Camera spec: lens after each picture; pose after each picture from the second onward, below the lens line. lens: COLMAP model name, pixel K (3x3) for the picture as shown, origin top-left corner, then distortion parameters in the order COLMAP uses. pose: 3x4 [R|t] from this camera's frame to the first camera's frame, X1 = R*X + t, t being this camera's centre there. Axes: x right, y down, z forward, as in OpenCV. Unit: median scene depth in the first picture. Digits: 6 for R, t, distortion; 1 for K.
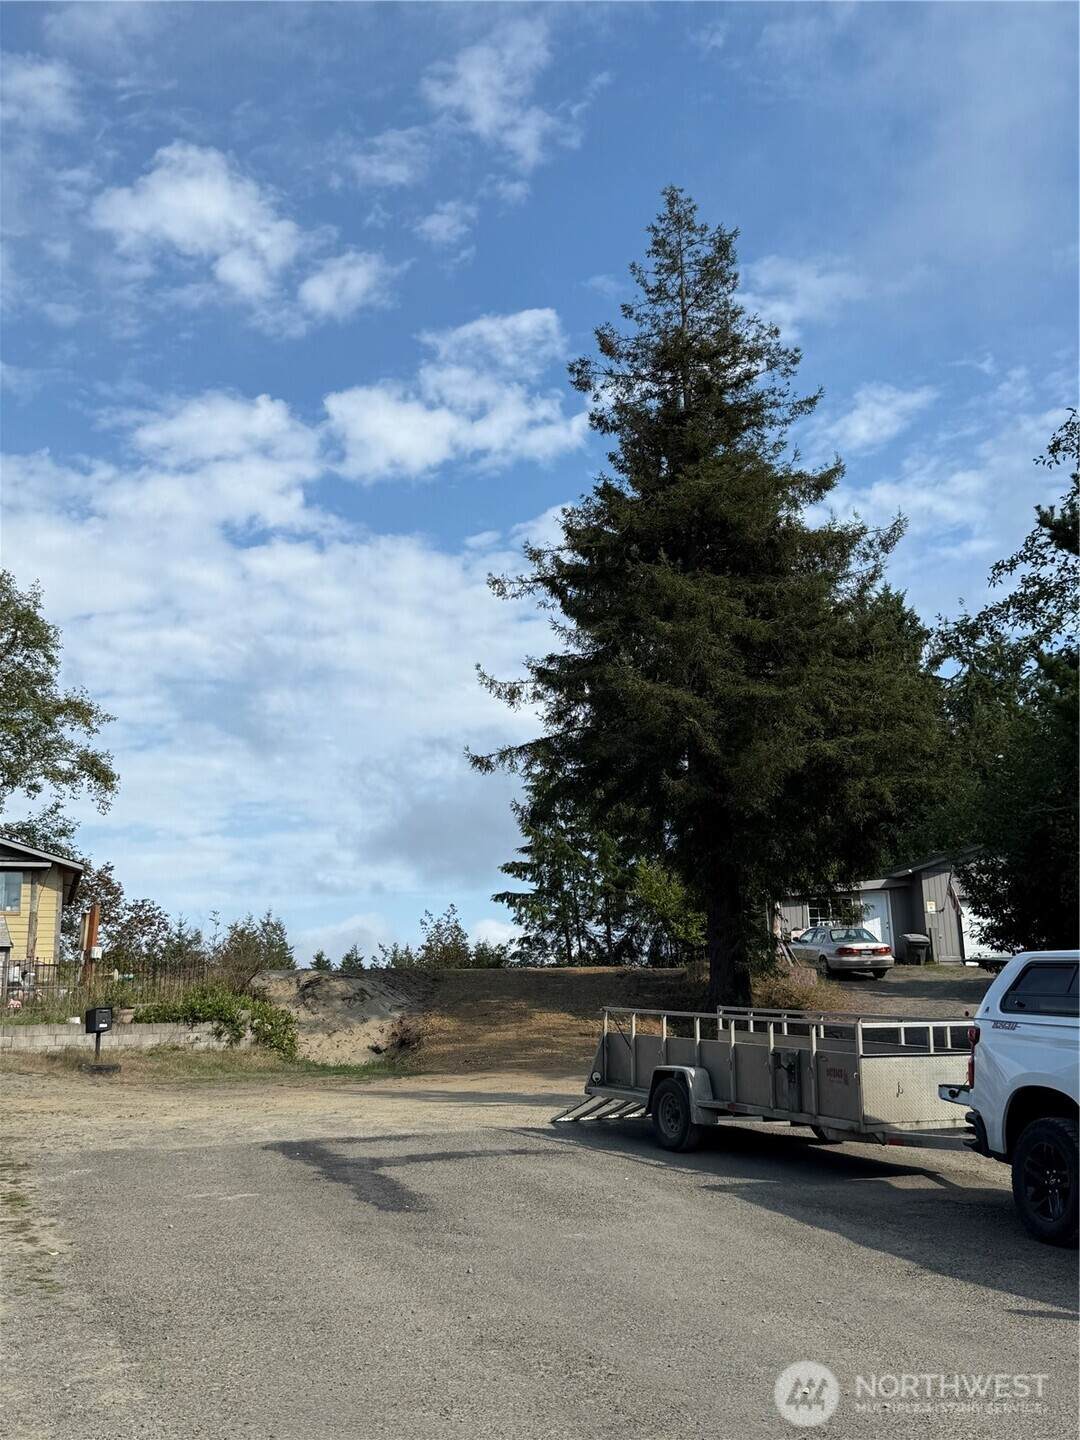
lens RADIAL K [[1705.4, 0, 532.4], [0, 1705.4, 729.3], [0, 0, 1]] dist [0.087631, 0.000000]
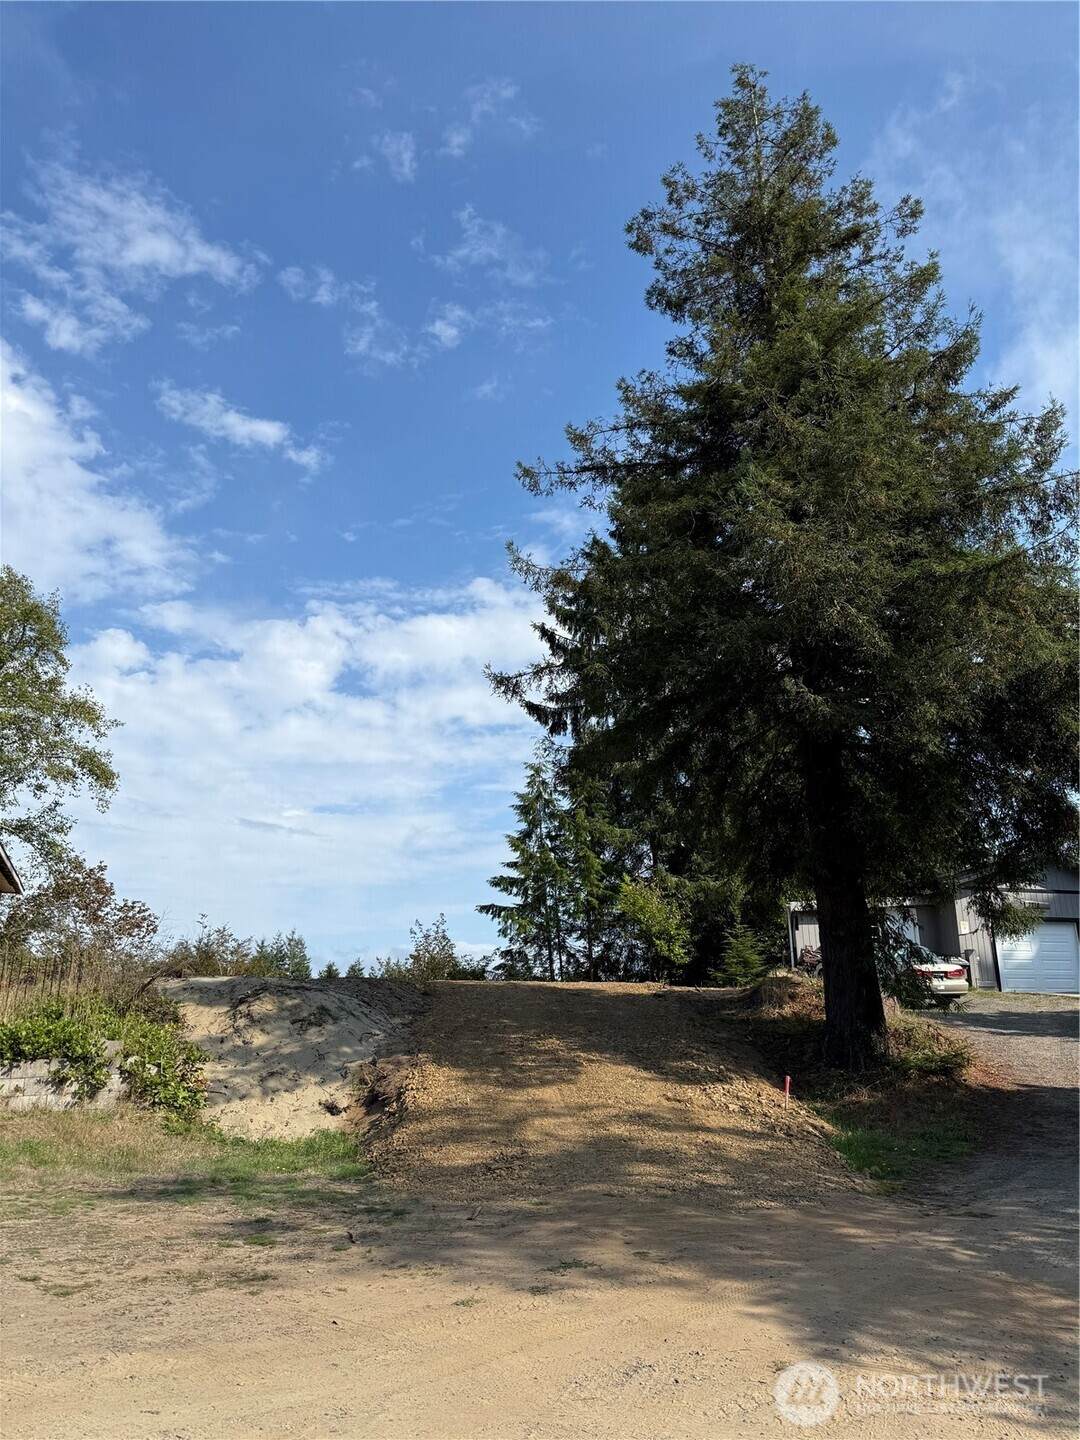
lens RADIAL K [[1038.3, 0, 521.0], [0, 1038.3, 713.6], [0, 0, 1]] dist [0.057147, -0.012199]
pose [[0.998740, 0.038168, 0.032586, -0.023328], [-0.034303, 0.993130, -0.111871, 0.049585], [-0.036632, 0.110612, 0.993188, 0.353322]]
